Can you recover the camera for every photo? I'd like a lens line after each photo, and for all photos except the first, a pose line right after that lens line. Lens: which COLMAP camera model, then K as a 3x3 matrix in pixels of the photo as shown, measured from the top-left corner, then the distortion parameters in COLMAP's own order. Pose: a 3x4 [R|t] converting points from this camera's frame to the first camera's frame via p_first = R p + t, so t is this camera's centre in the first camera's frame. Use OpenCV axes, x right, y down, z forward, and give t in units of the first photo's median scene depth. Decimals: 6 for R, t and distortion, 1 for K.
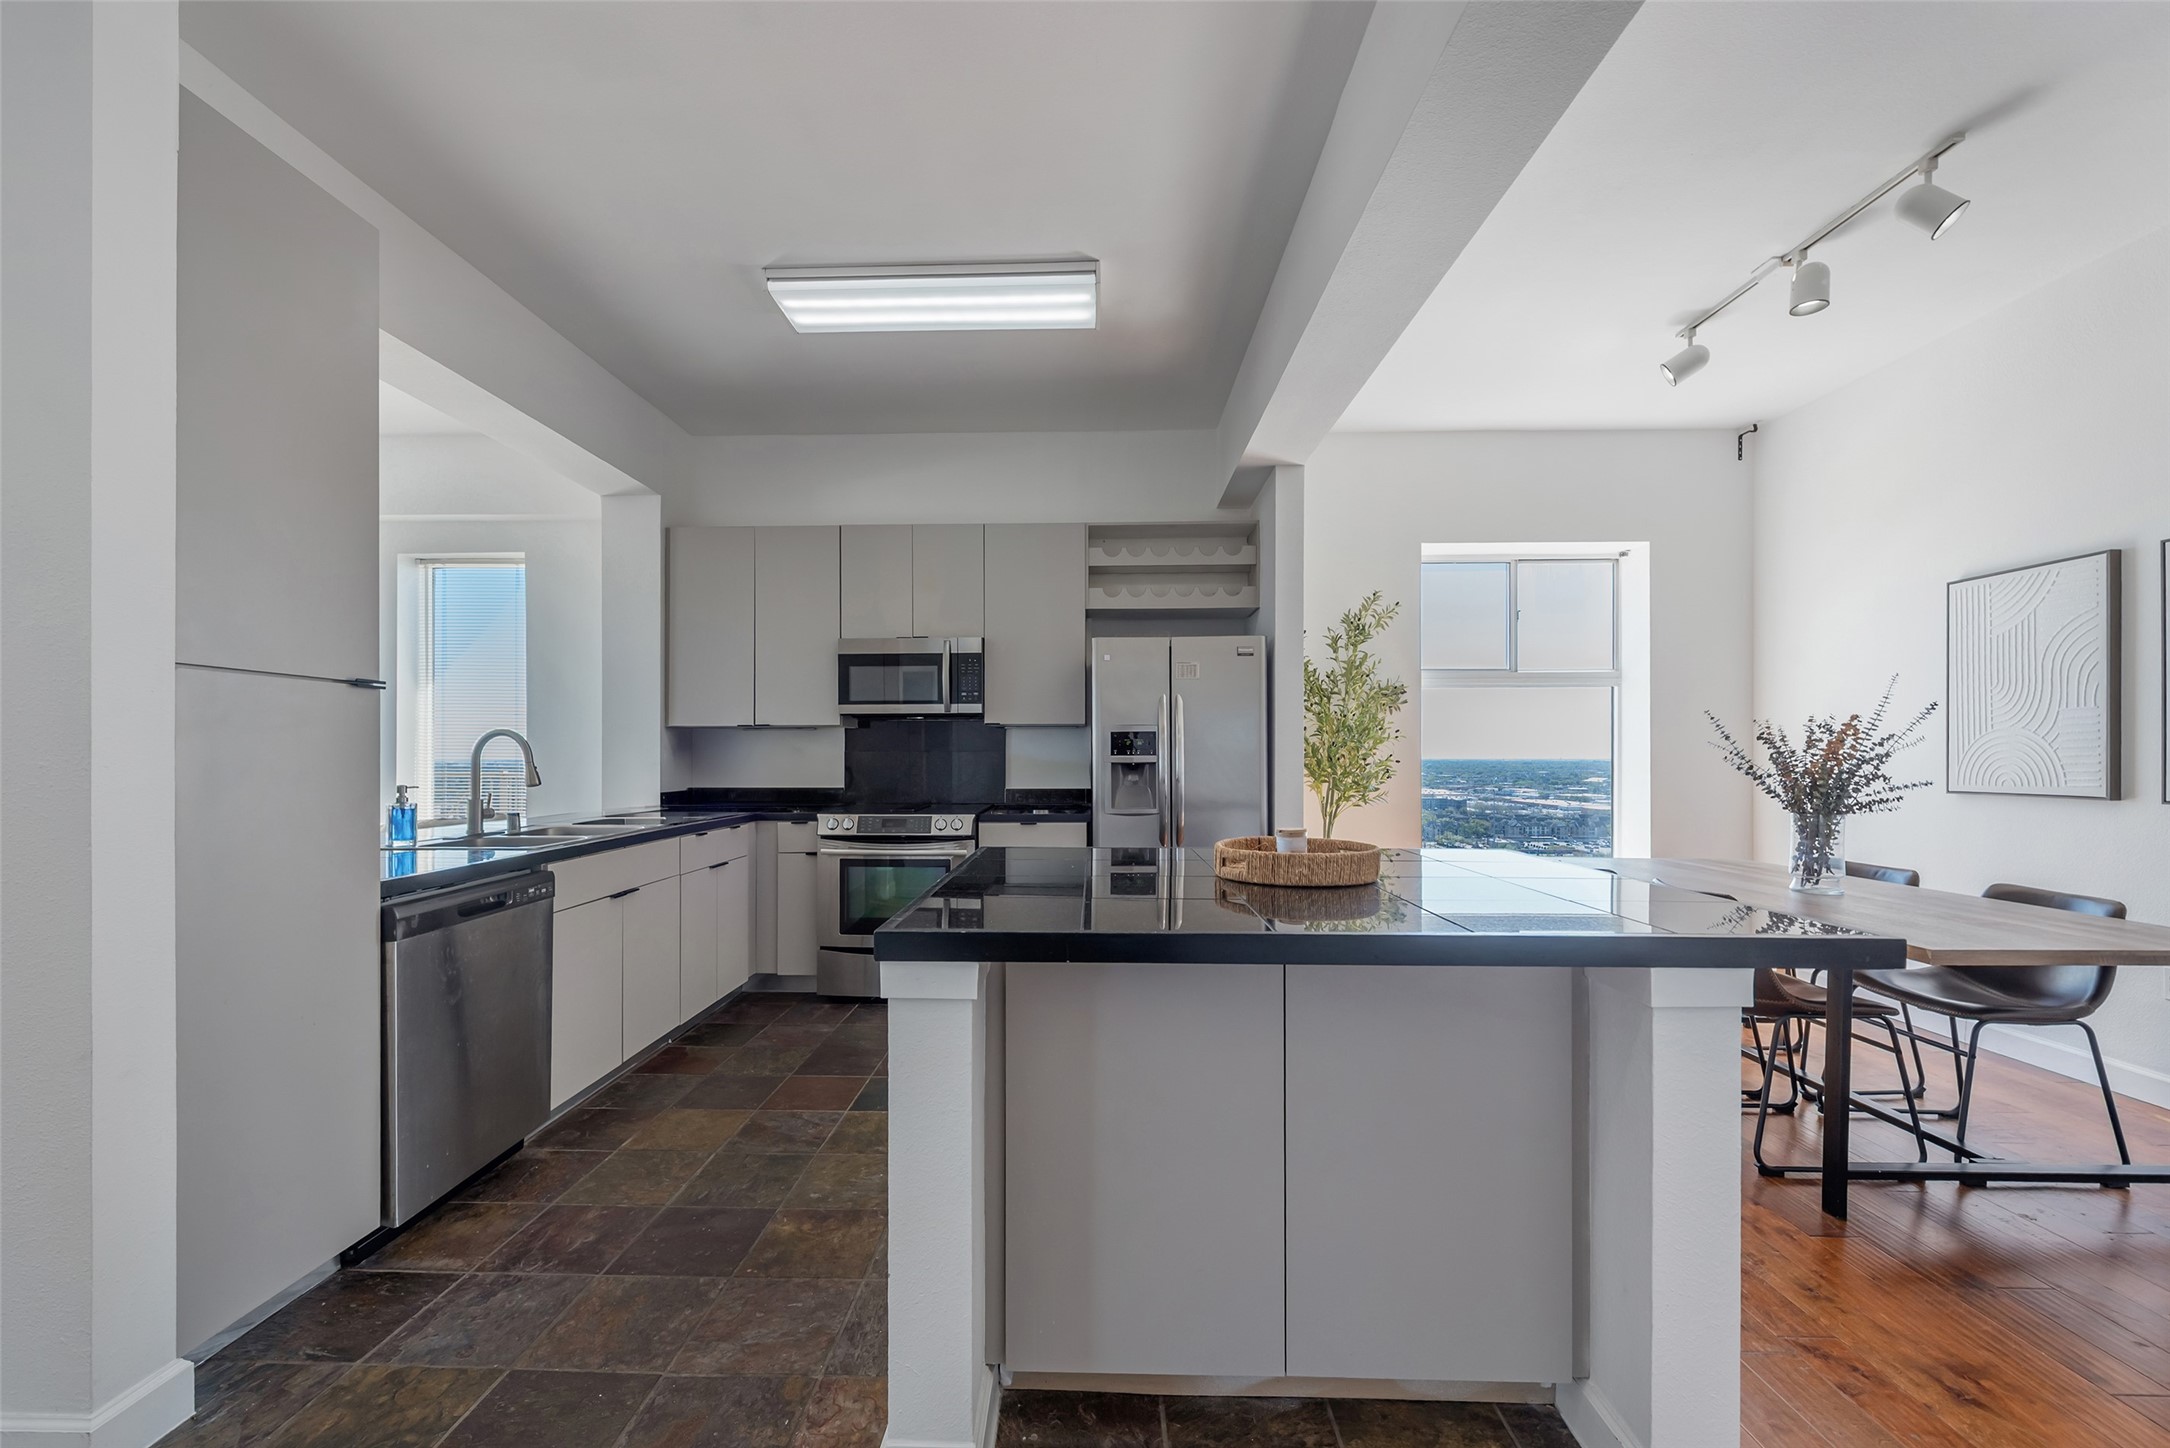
lens RADIAL K [[845.5, 0, 1082.3], [0, 845.5, 758.3], [0, 0, 1]] dist [-0.000638, -0.001611]
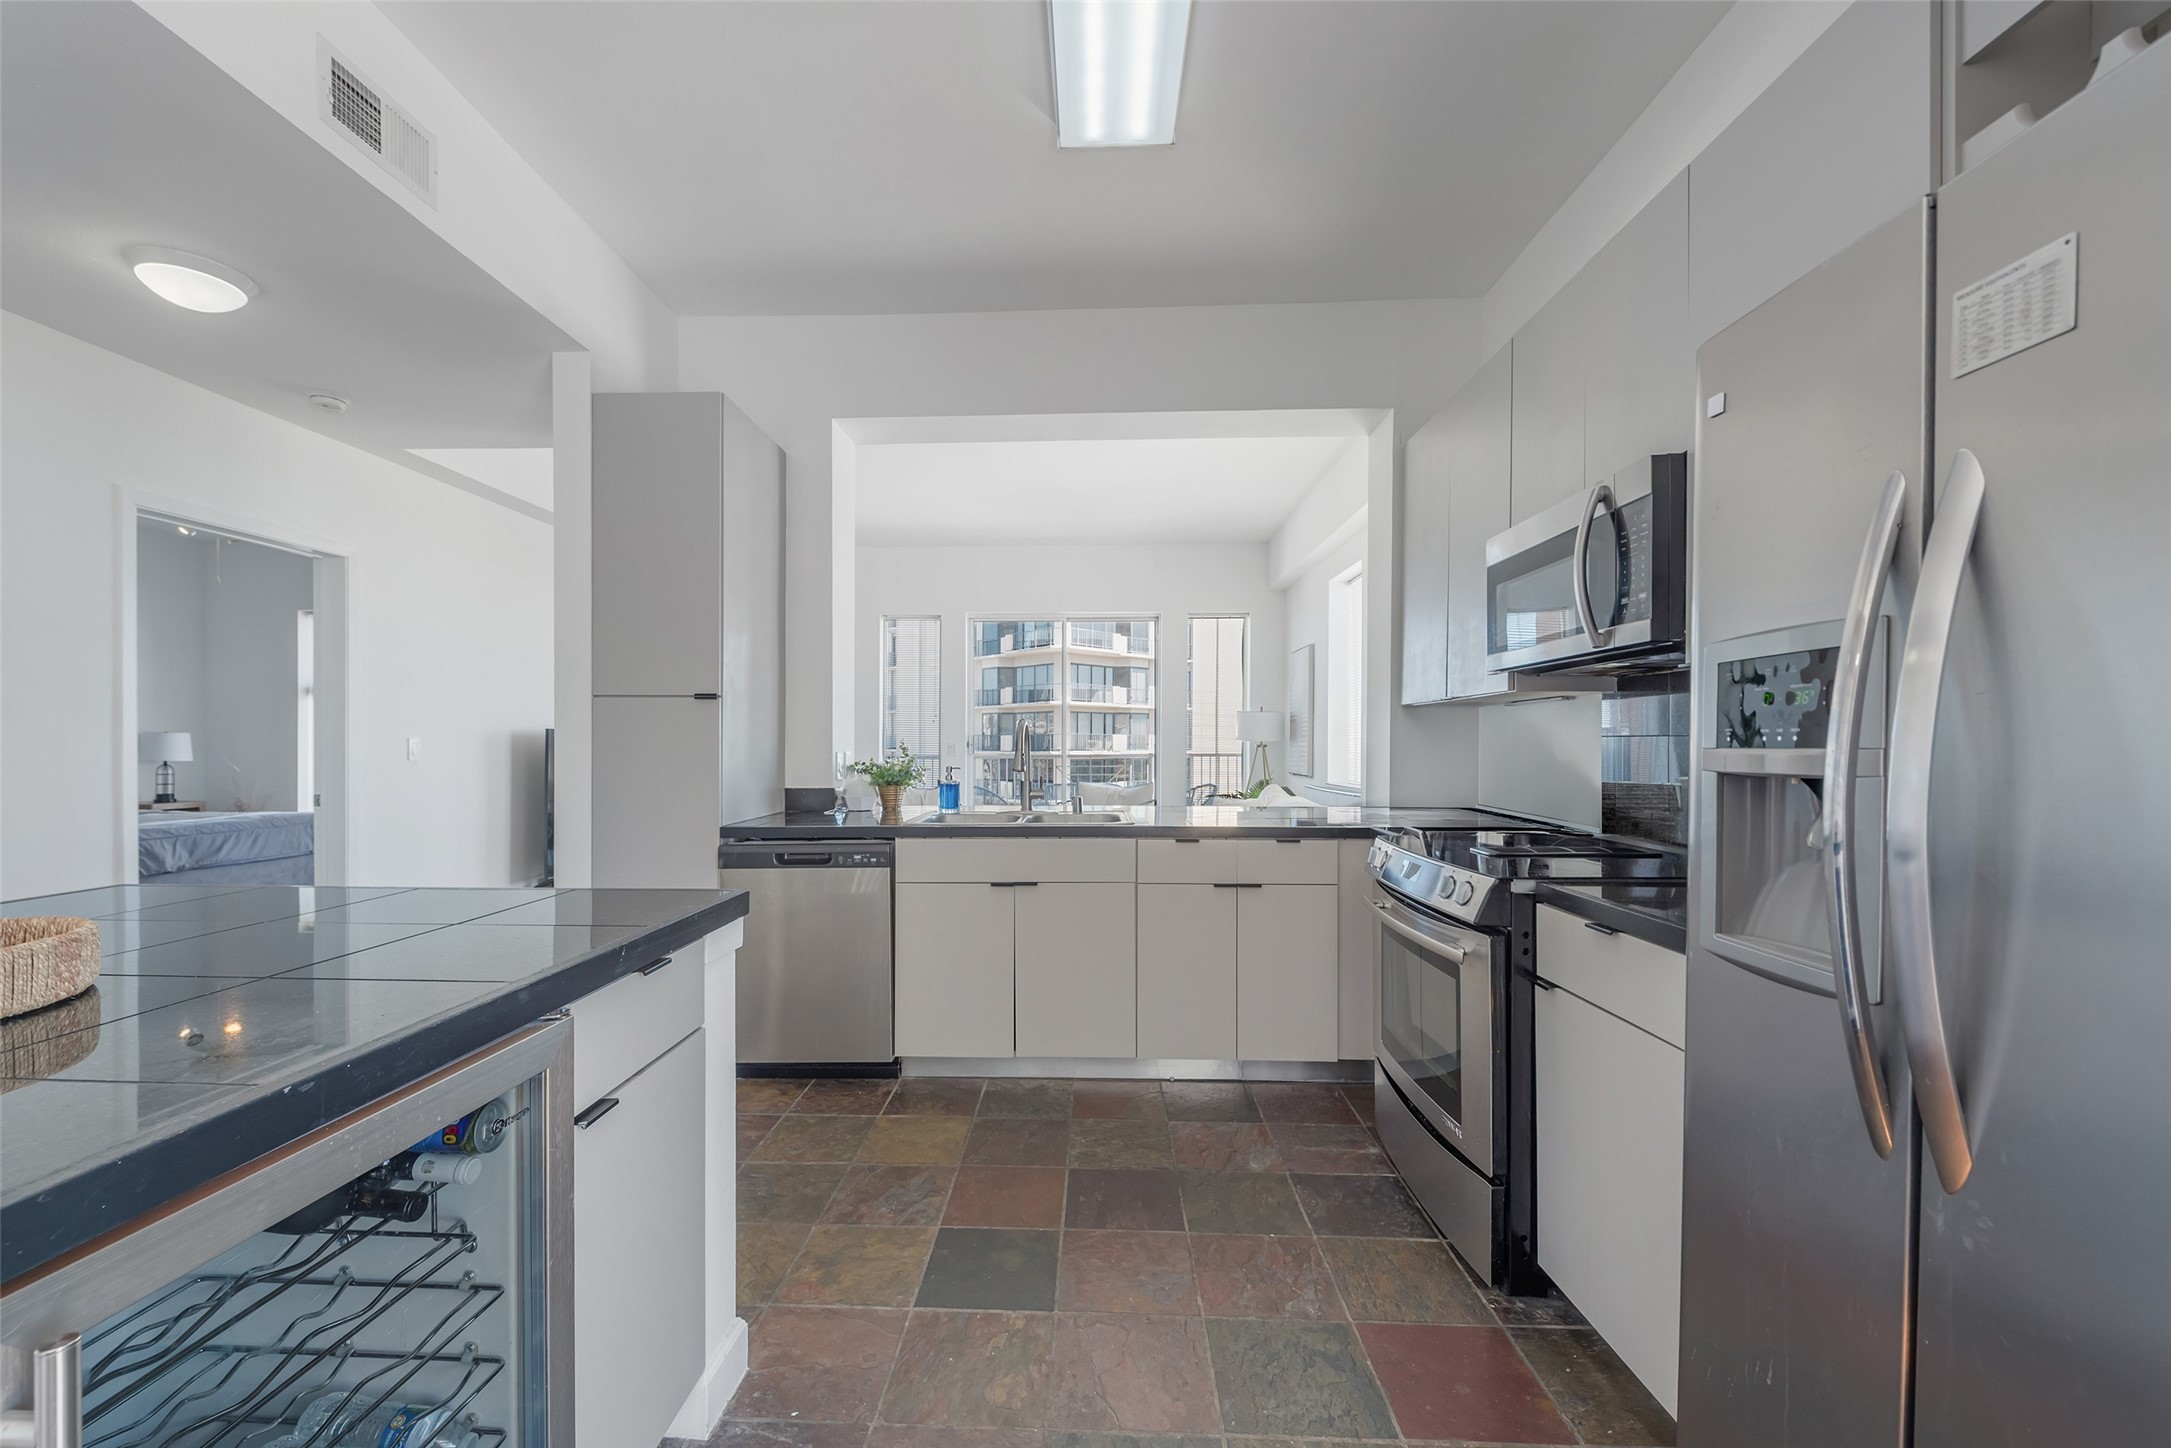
lens RADIAL K [[845.9, 0, 1050.9], [0, 845.9, 744.3], [0, 0, 1]] dist [-0.000638, -0.001611]
pose [[-0.017871, 0.004304, -0.999831, 0.319094], [-0.003891, 0.999983, 0.004375, -0.004675], [0.999833, 0.003968, -0.017854, 0.779170]]
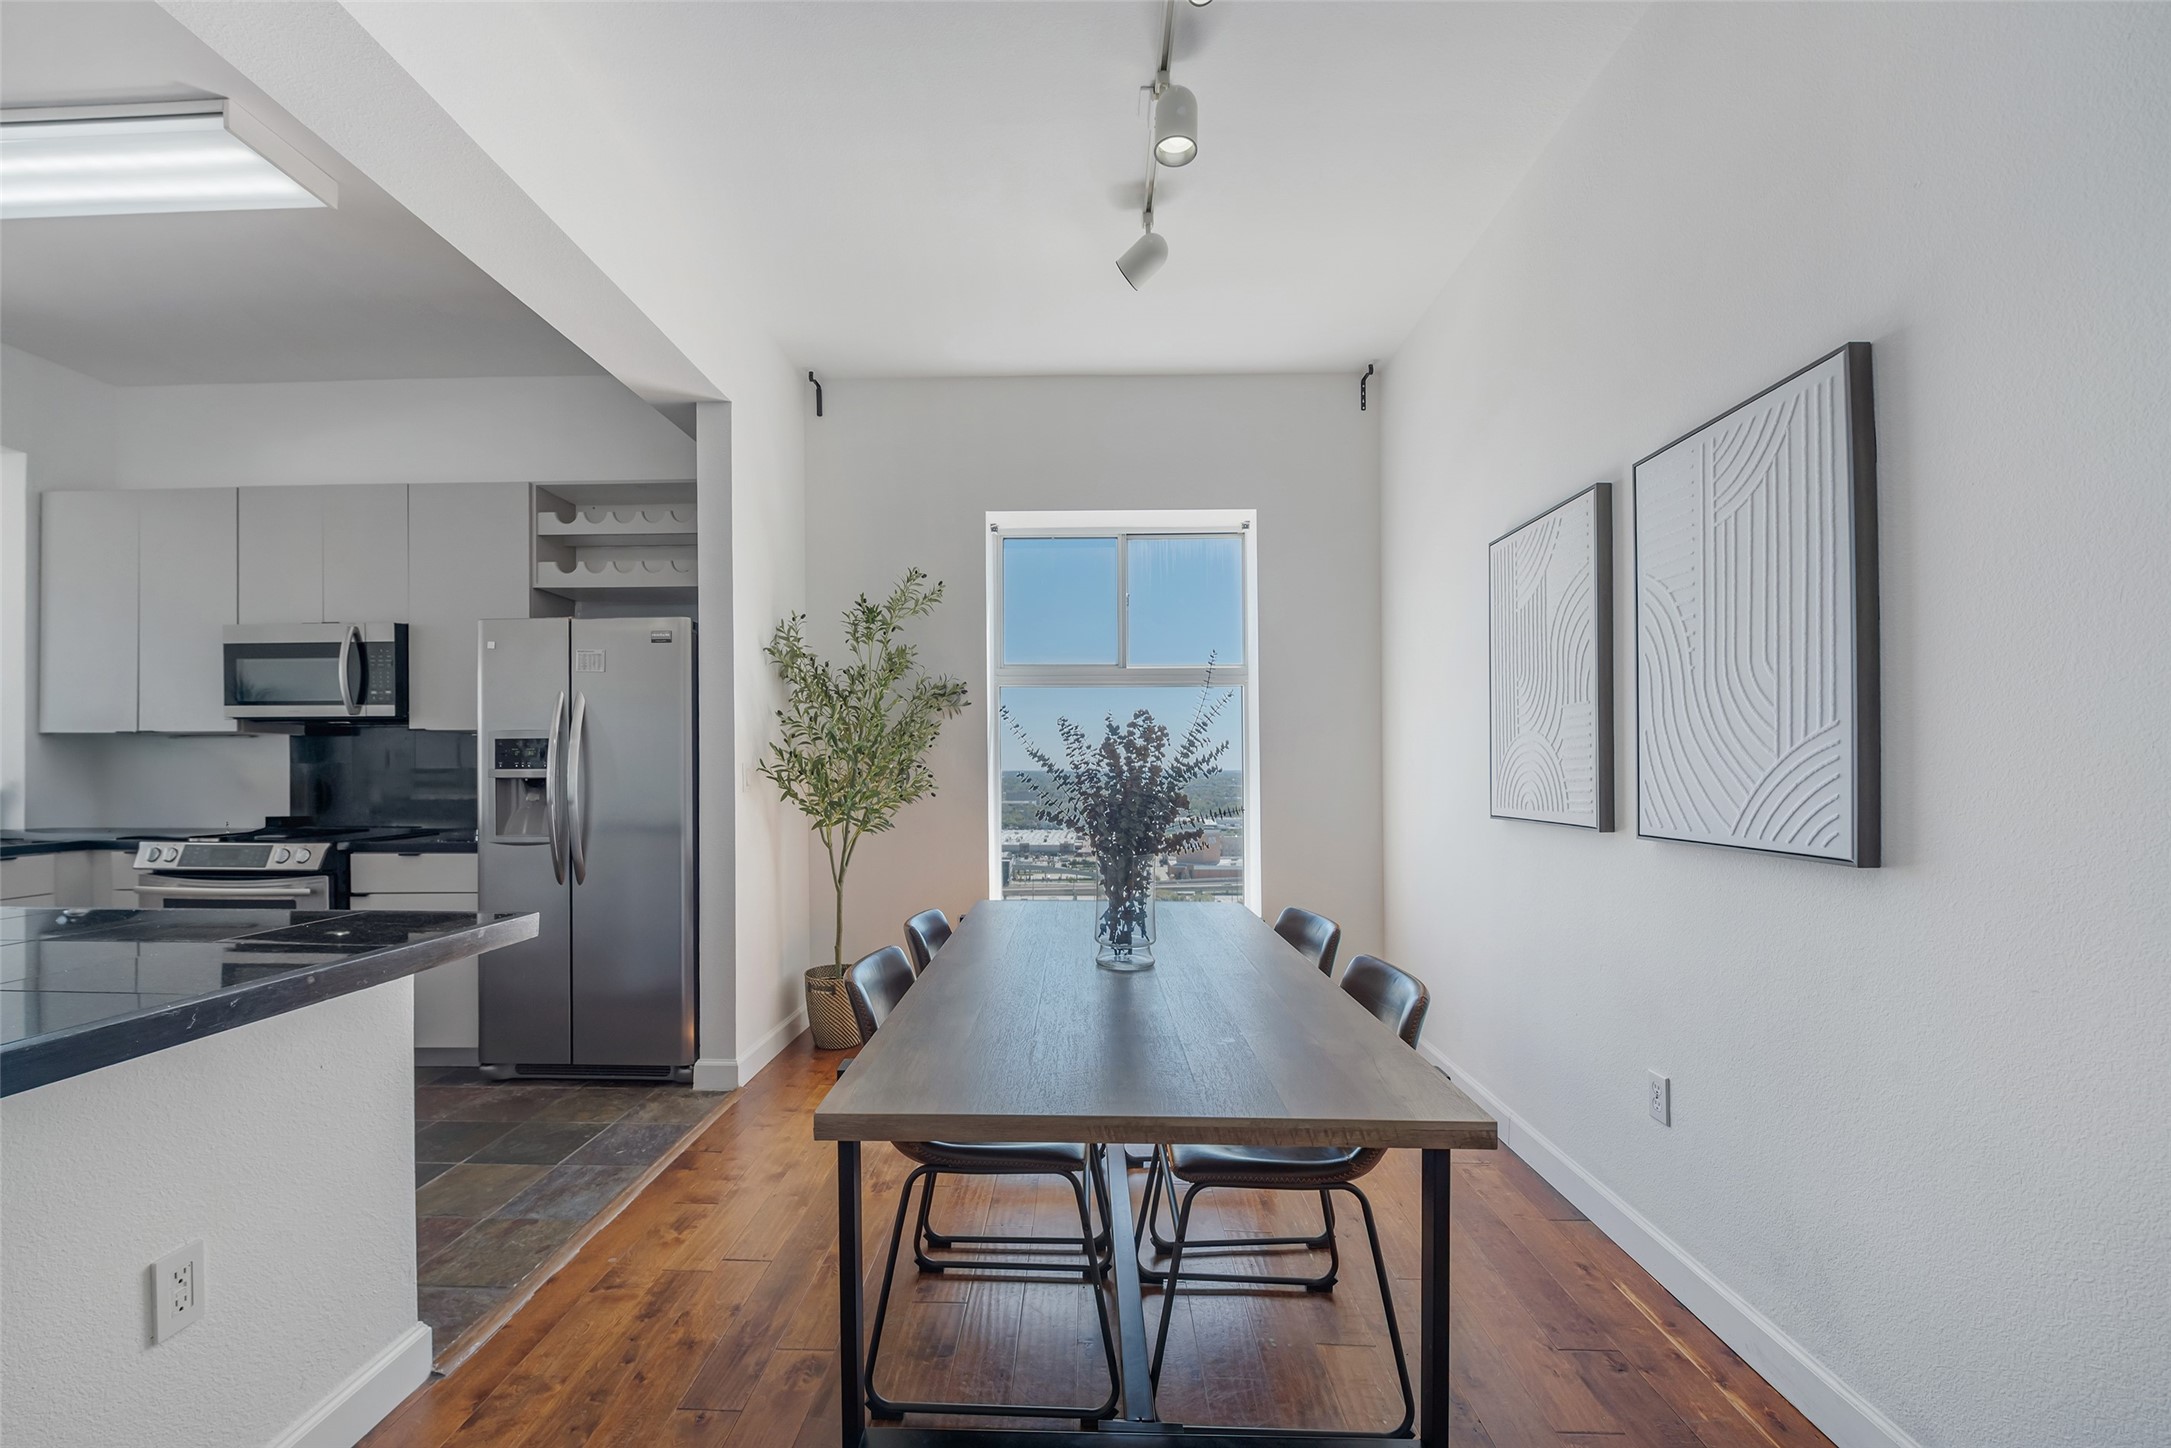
lens RADIAL K [[845.9, 0, 1068.6], [0, 845.9, 761.9], [0, 0, 1]] dist [-0.000638, -0.001611]
pose [[0.999996, -0.000087, -0.002789, 0.572841], [0.000060, 0.999955, -0.009499, -0.002322], [0.002789, 0.009498, 0.999951, 0.207284]]
